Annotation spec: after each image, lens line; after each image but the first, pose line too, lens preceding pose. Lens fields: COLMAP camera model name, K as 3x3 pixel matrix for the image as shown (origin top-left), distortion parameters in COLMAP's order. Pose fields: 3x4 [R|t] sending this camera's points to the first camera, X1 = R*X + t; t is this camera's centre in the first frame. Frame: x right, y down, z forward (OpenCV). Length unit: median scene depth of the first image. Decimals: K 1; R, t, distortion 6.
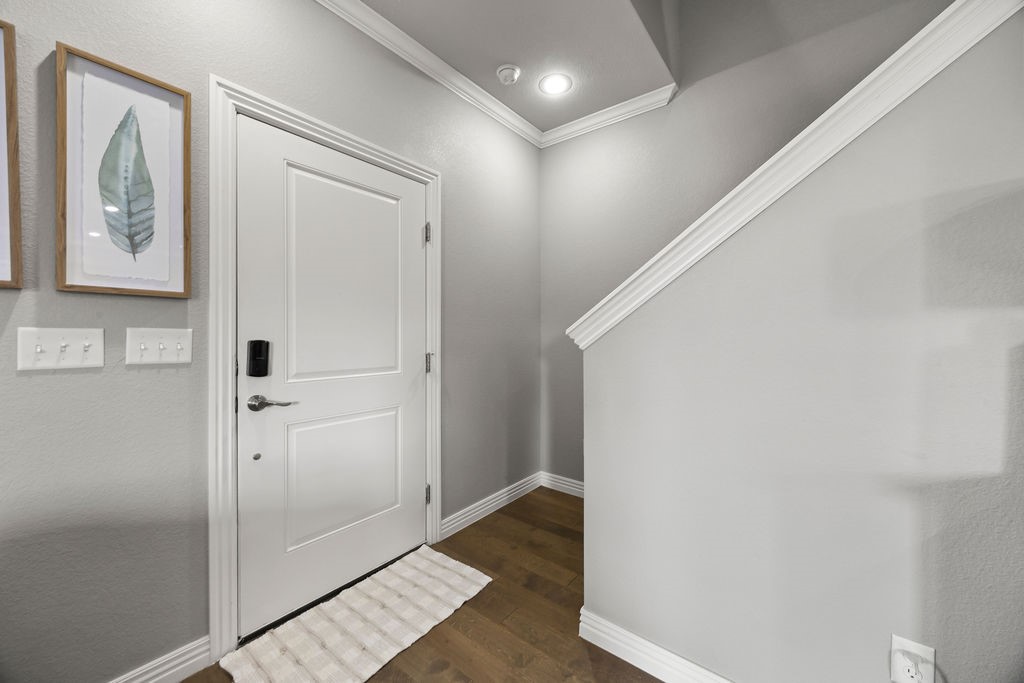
lens RADIAL K [[388.8, 0, 504.2], [0, 388.8, 335.4], [0, 0, 1]] dist [-0.000726, 0.000021]
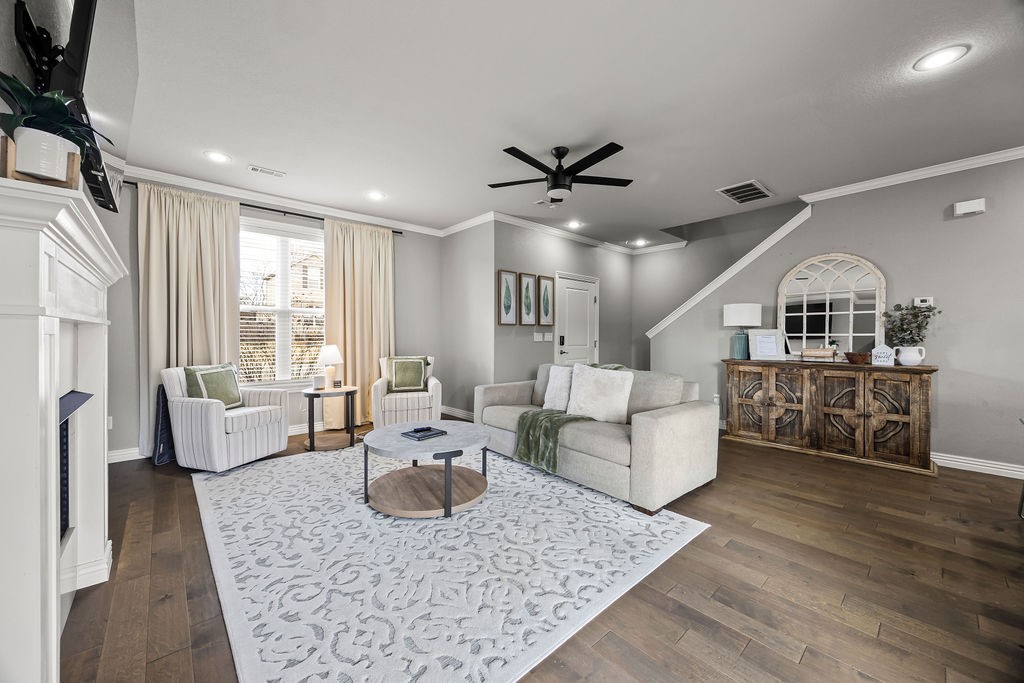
lens RADIAL K [[383.7, 0, 509.3], [0, 383.7, 339.6], [0, 0, 1]] dist [-0.001603, -0.000034]
pose [[0.987386, 0.003174, -0.158303, -0.608243], [-0.001081, 0.999911, 0.013308, 0.000212], [0.158331, -0.012969, 0.987301, -3.149118]]
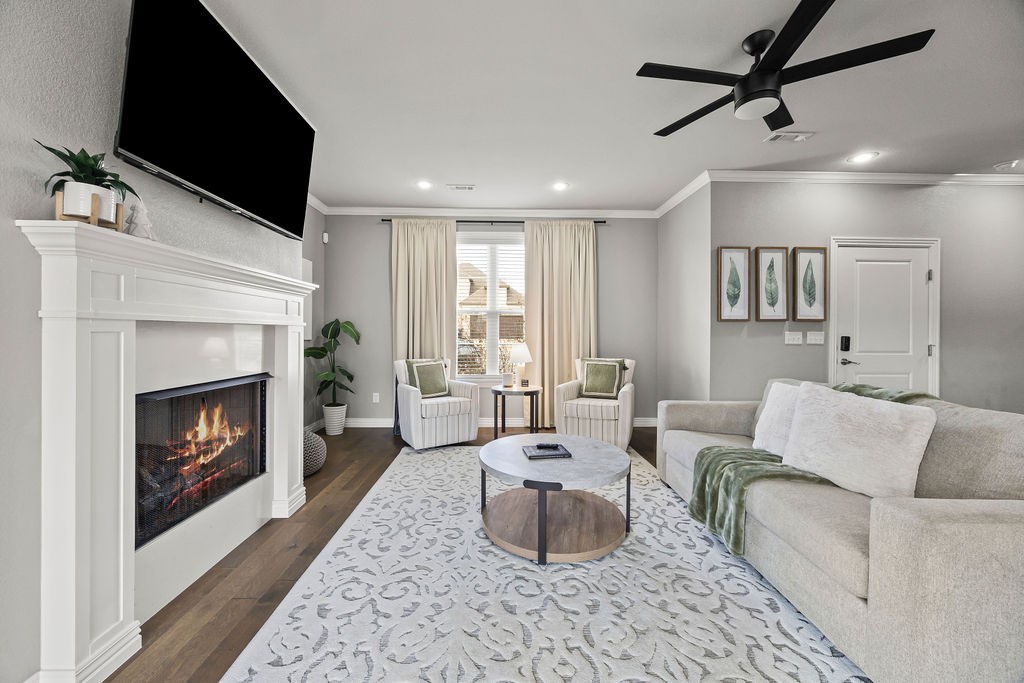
lens RADIAL K [[388.8, 0, 504.2], [0, 388.8, 335.4], [0, 0, 1]] dist [-0.000726, 0.000021]
pose [[0.653835, 0.005846, -0.756614, -0.202146], [-0.003247, 0.999983, 0.004921, 0.001671], [0.756630, -0.000761, 0.653843, -2.512471]]
